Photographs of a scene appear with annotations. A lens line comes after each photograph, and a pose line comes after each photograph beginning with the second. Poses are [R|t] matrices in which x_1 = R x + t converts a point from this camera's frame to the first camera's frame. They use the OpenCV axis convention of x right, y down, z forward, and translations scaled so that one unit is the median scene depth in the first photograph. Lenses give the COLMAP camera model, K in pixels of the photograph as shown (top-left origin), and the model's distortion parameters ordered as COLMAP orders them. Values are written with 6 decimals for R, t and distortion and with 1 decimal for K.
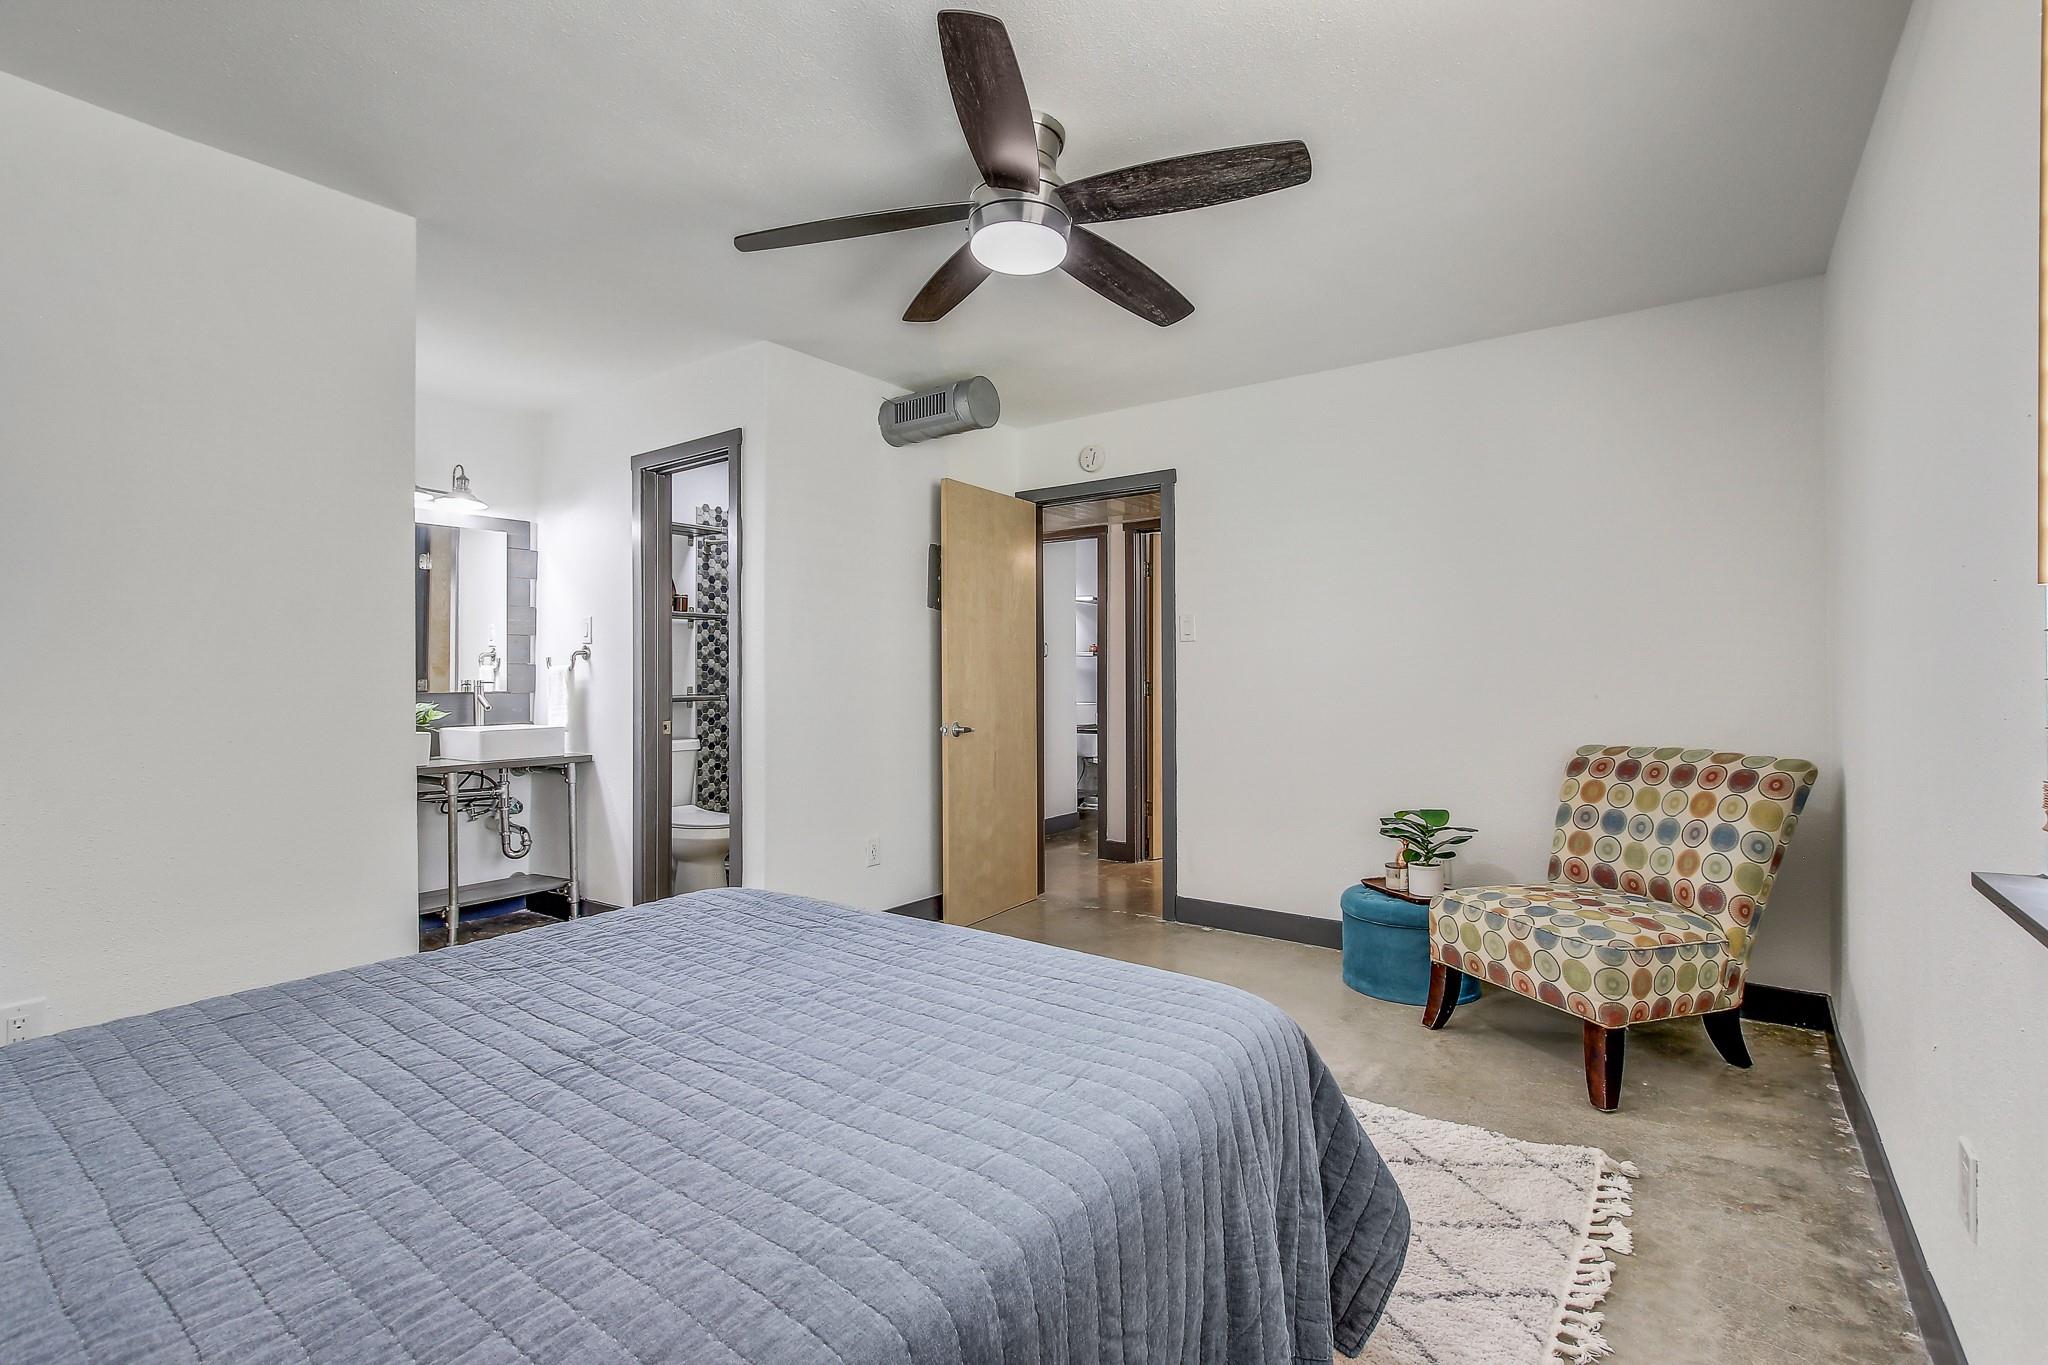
lens RADIAL K [[944.5, 0, 1028.6], [0, 944.5, 677.5], [0, 0, 1]] dist [-0.011880, 0.004343]
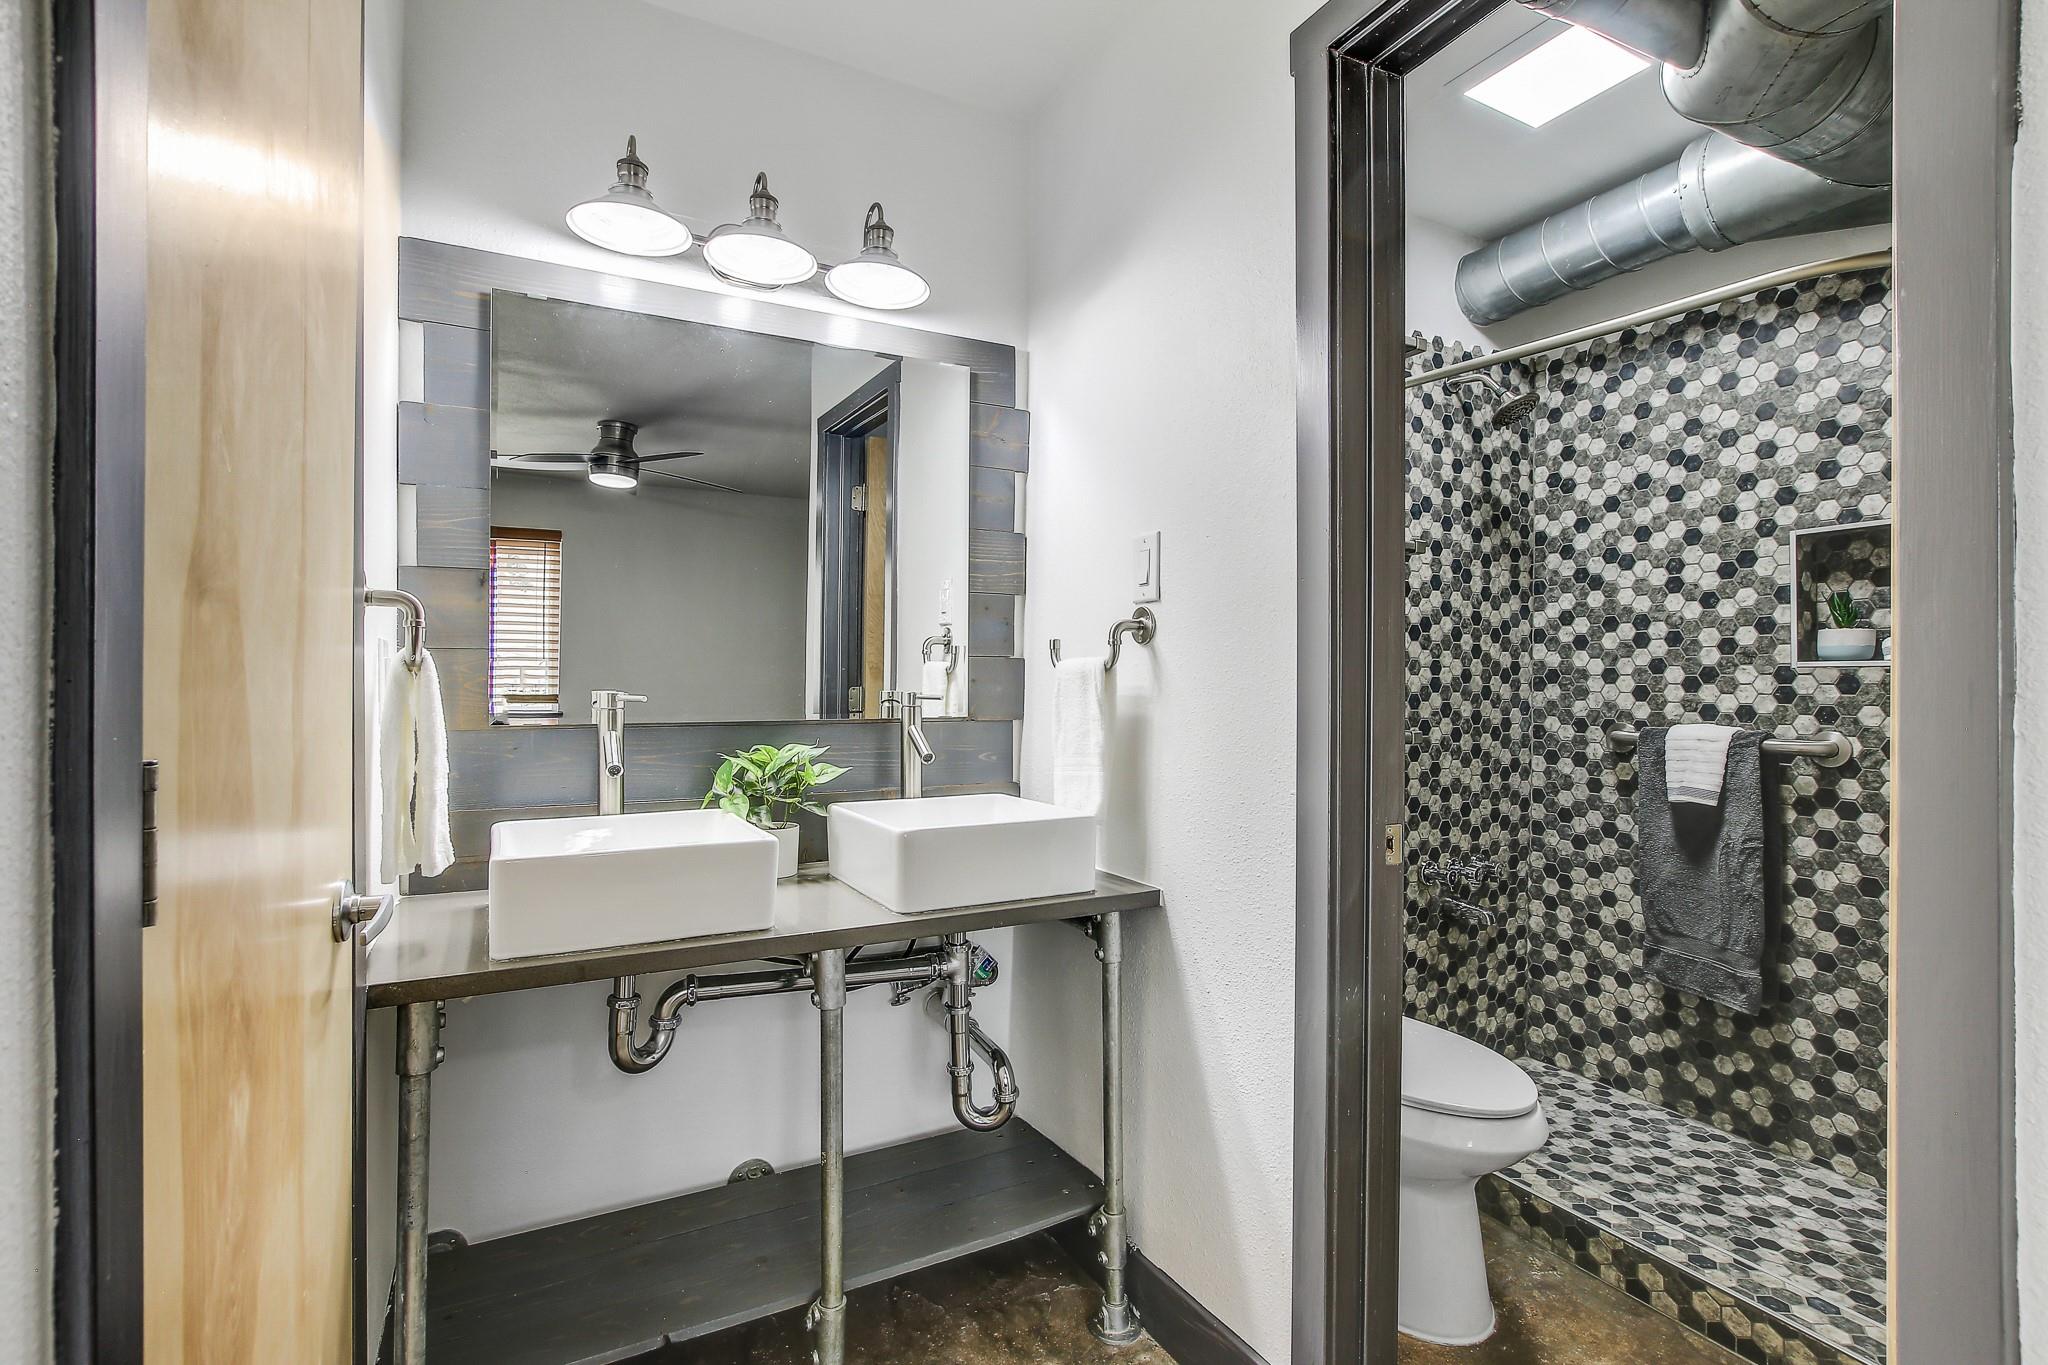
lens RADIAL K [[944.5, 0, 1024.0], [0, 944.5, 681.8], [0, 0, 1]] dist [-0.011880, 0.004343]
pose [[0.896969, 0.004230, -0.442073, -0.340764], [-0.006571, 0.999971, -0.003763, -0.000894], [0.442044, 0.006280, 0.896971, 0.625123]]
